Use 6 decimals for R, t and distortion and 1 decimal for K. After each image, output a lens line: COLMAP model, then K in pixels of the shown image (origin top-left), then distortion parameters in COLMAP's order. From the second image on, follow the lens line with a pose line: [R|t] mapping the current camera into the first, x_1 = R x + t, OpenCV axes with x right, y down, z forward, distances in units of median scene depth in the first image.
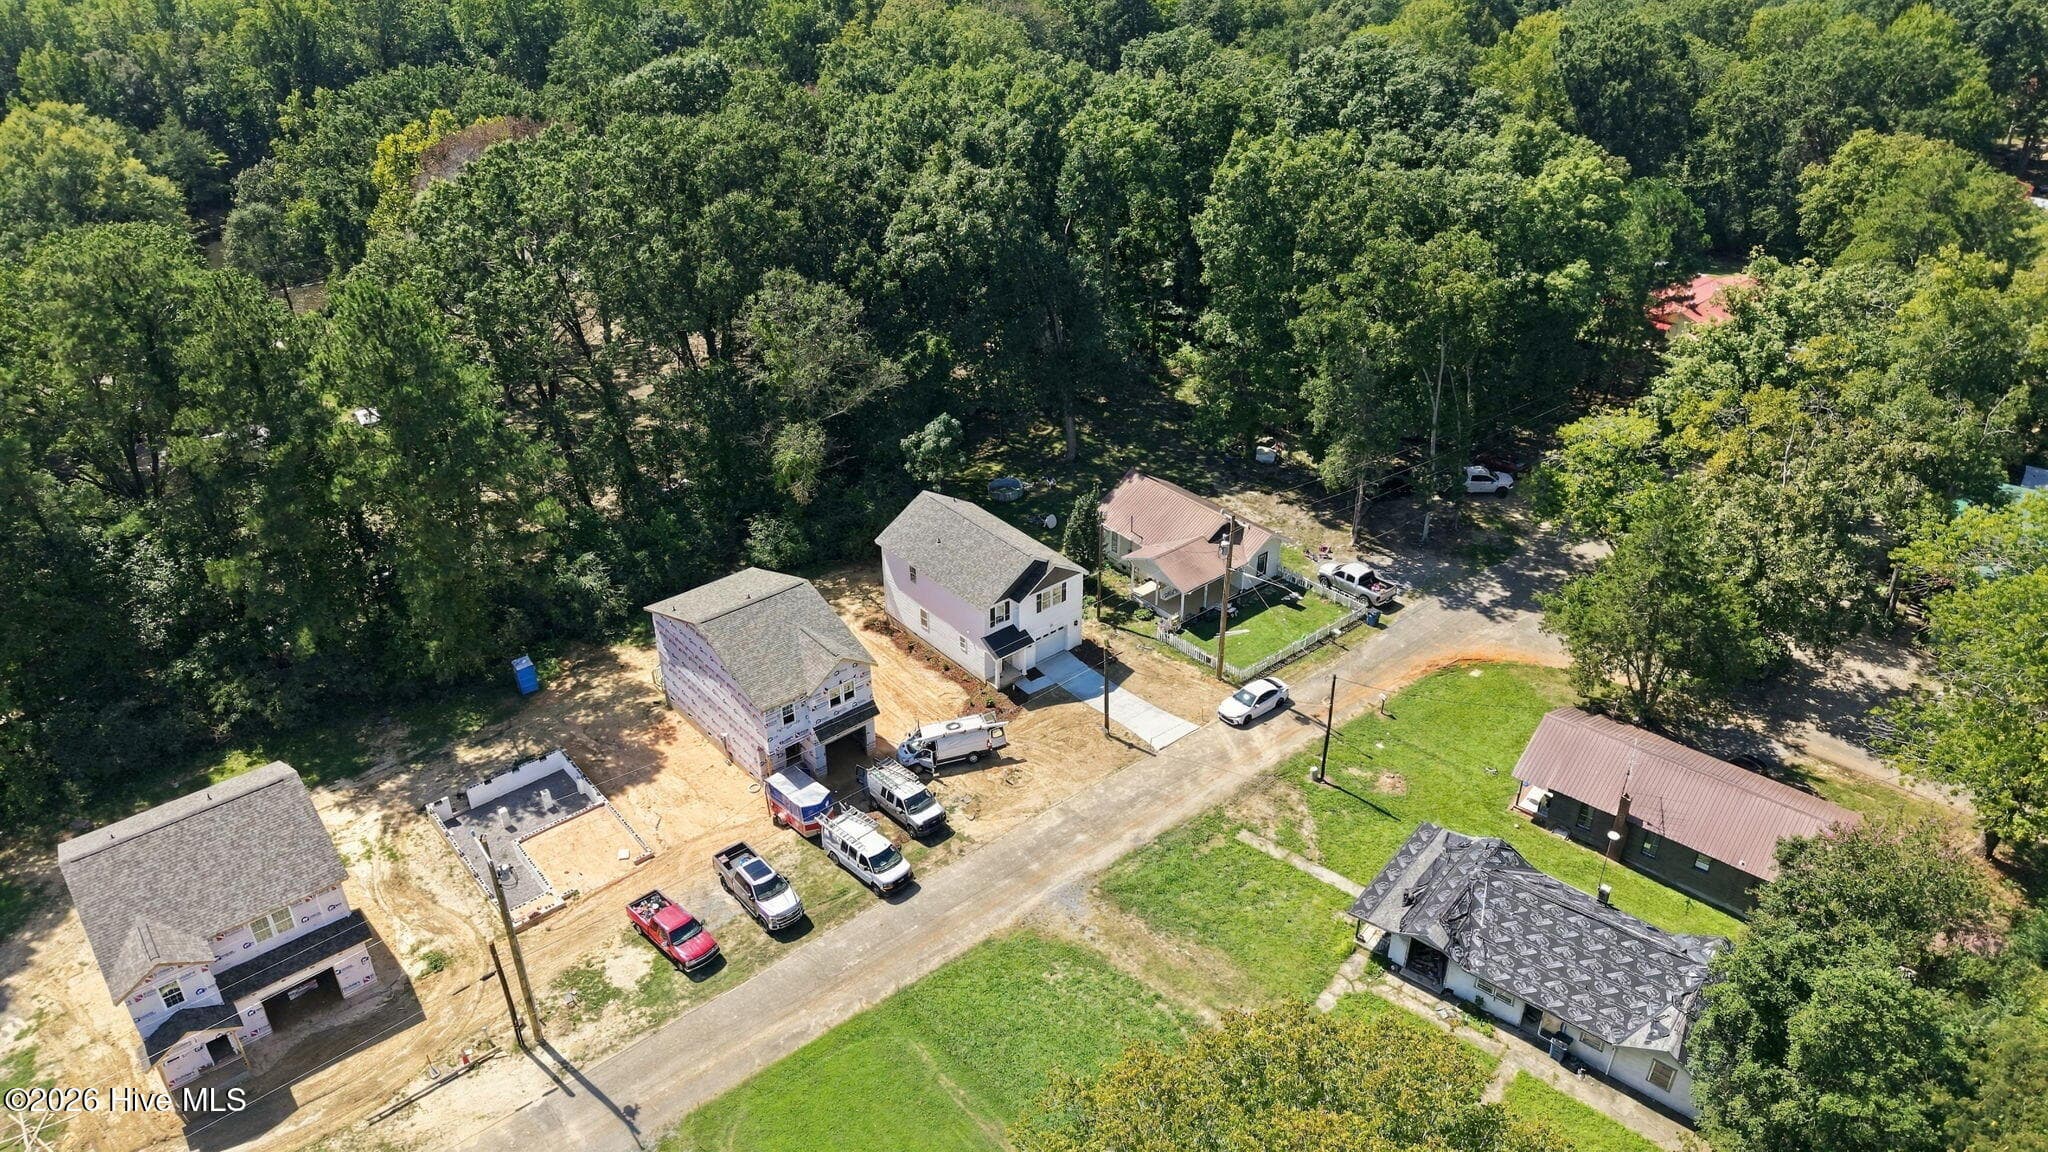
lens RADIAL K [[1398.9, 0, 1025.1], [0, 1398.9, 550.7], [0, 0, 1]] dist [-0.001244, -0.003713]
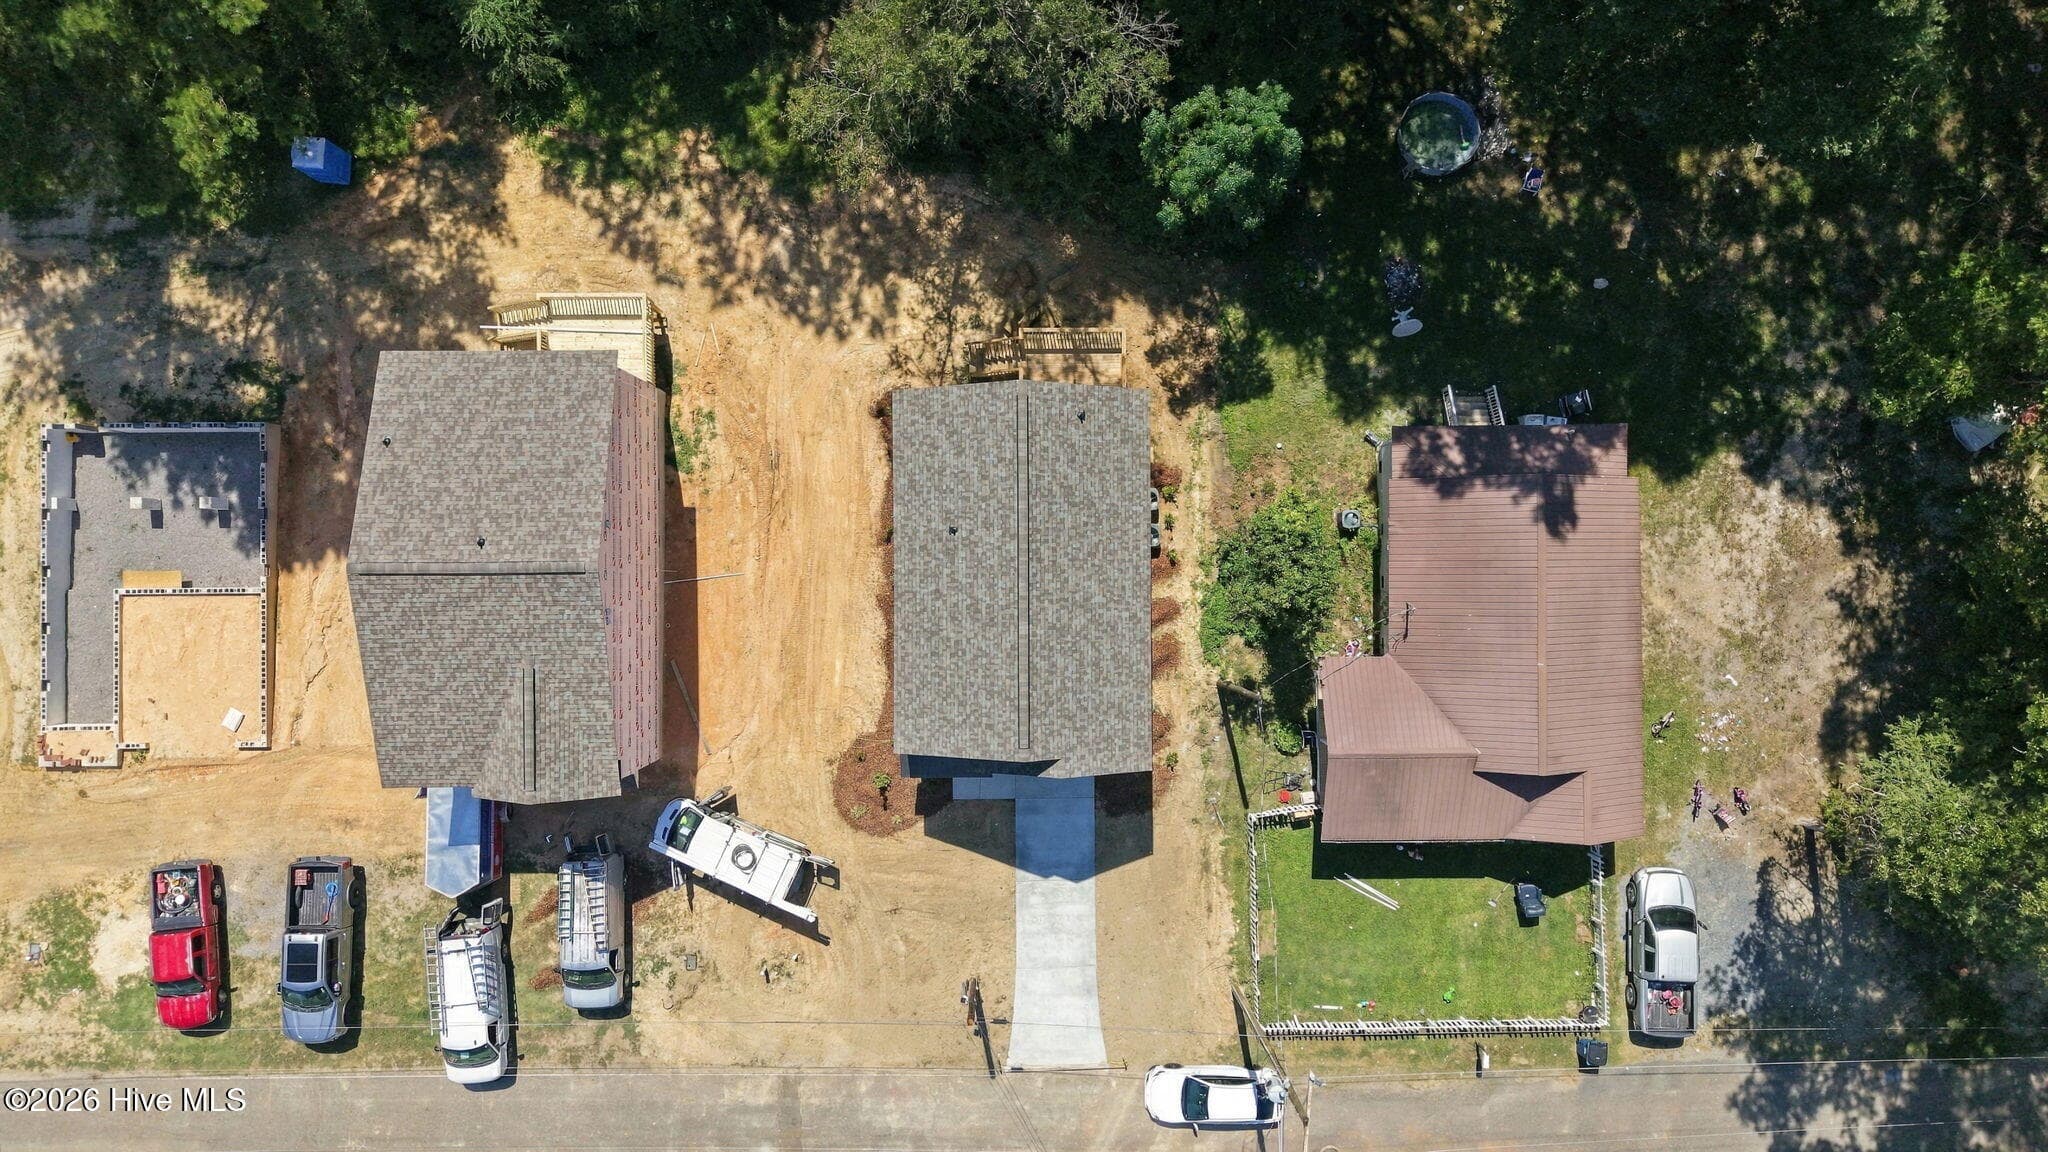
lens RADIAL K [[1398.9, 0, 1025.1], [0, 1398.9, 550.7], [0, 0, 1]] dist [-0.001244, -0.003713]
pose [[0.767713, 0.640783, 0.003715, -0.045110], [-0.333048, 0.394053, 0.856622, -0.463951], [0.547445, -0.658877, 0.515931, 0.827236]]
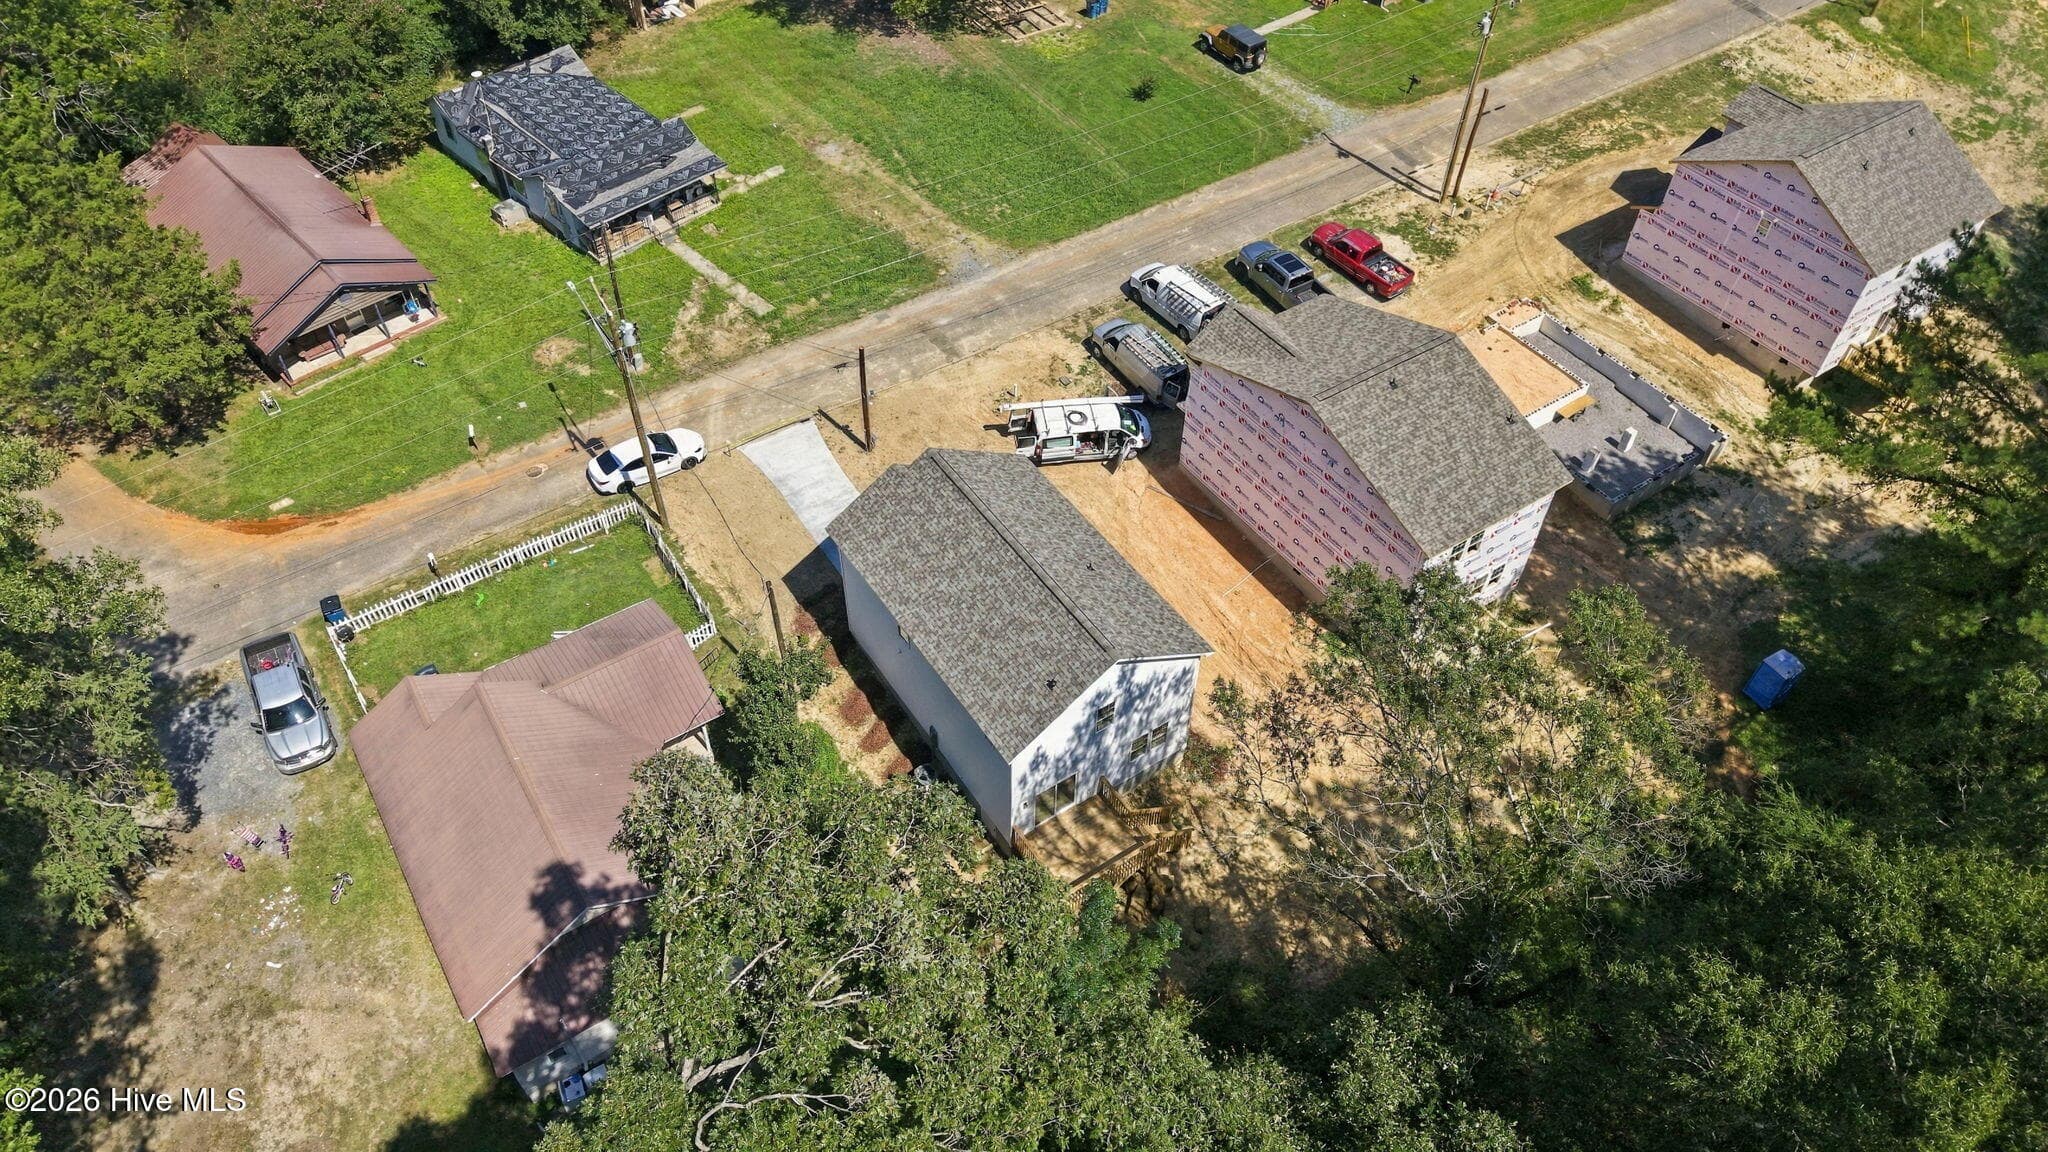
lens RADIAL K [[1398.9, 0, 1025.1], [0, 1398.9, 550.7], [0, 0, 1]] dist [-0.001244, -0.003713]
pose [[-0.993641, -0.087699, 0.070615, -0.081083], [0.047819, 0.239098, 0.969817, -0.570011], [-0.101936, 0.967027, -0.233384, 1.219873]]
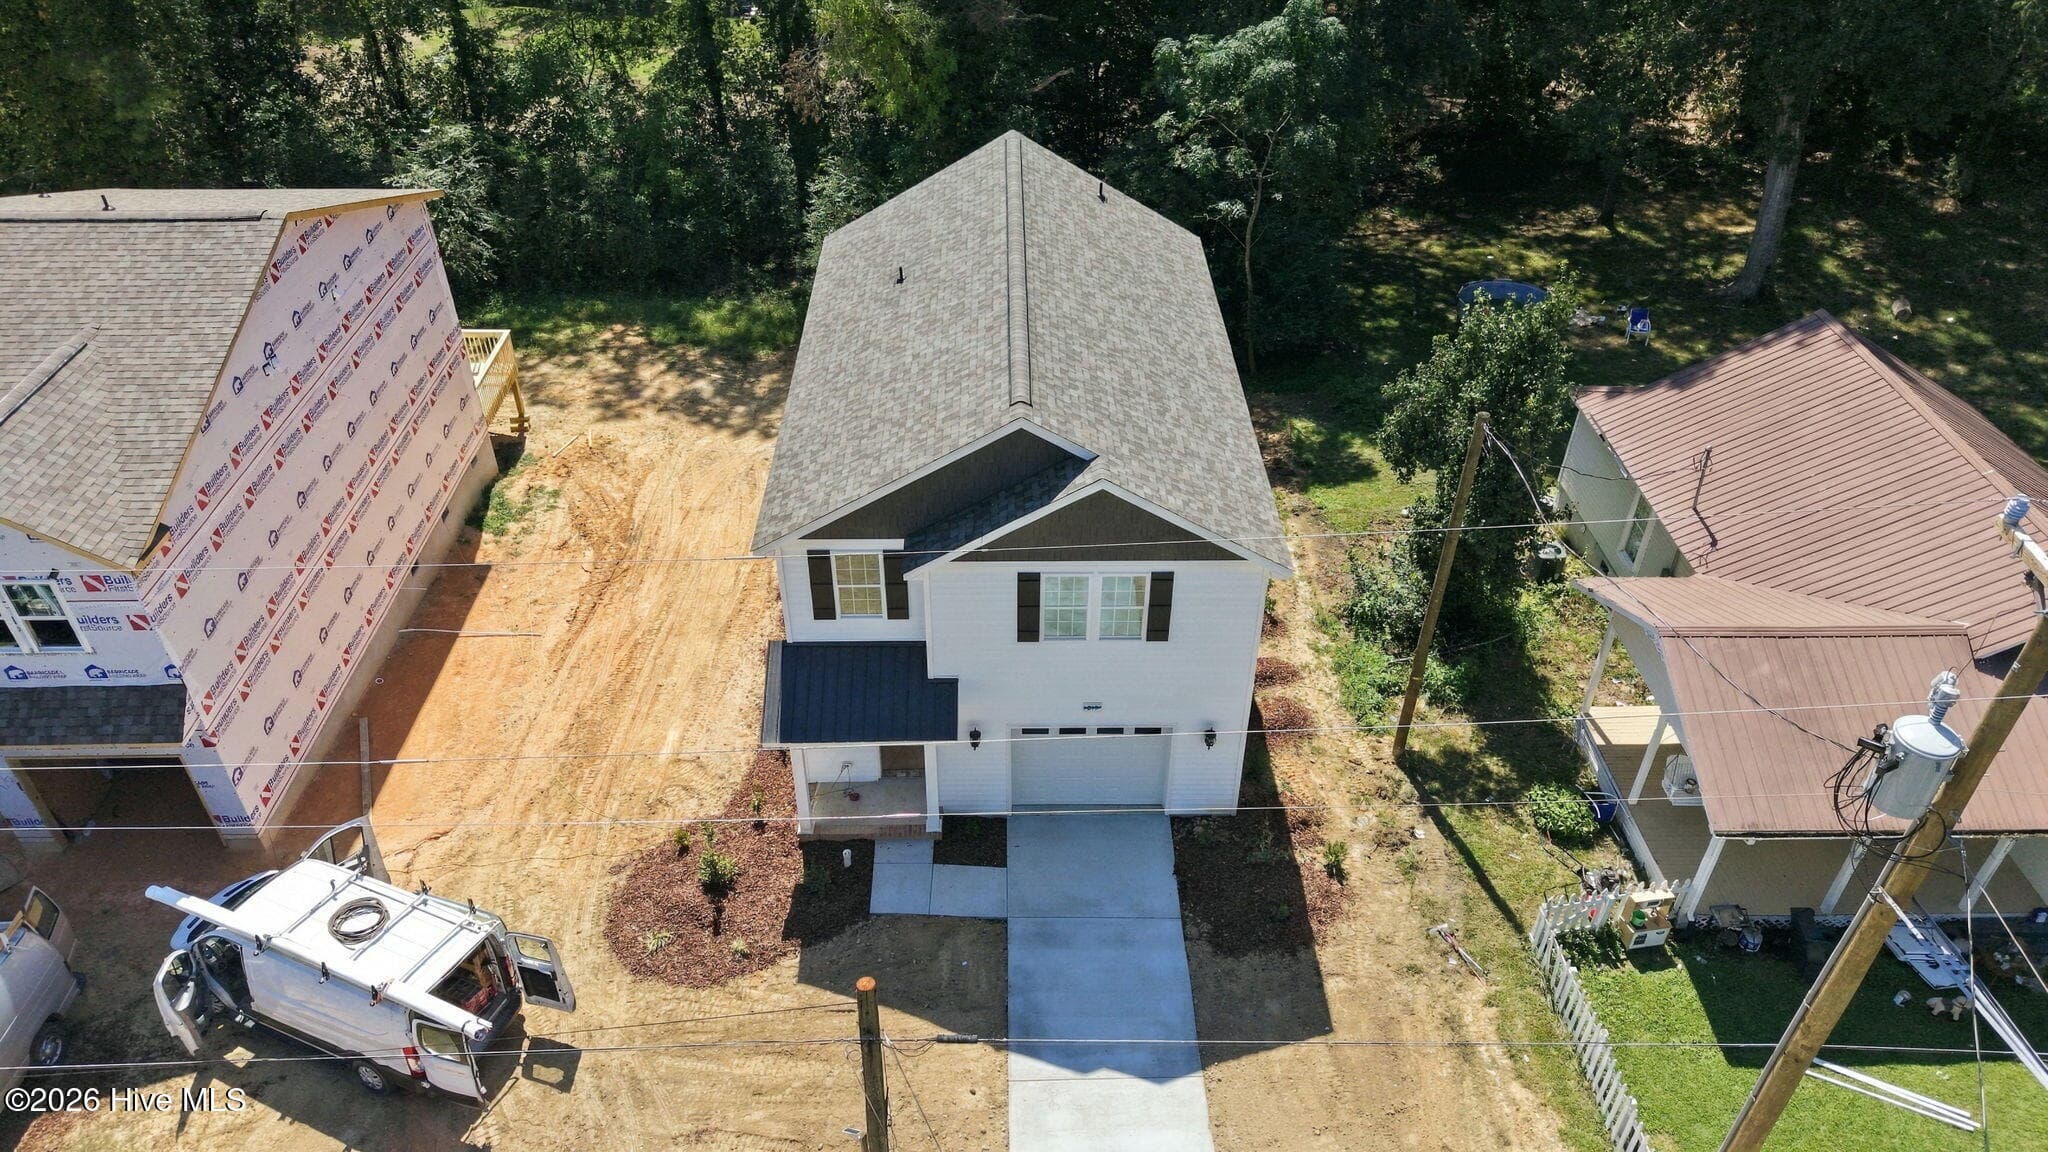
lens RADIAL K [[1401.5, 0, 1037.0], [0, 1401.5, 534.6], [0, 0, 1]] dist [-0.010824, -0.005619]
pose [[0.777641, 0.370831, -0.507699, 0.139799], [-0.325129, 0.928363, 0.180091, -0.020472], [0.538113, 0.025021, 0.842501, 0.836011]]
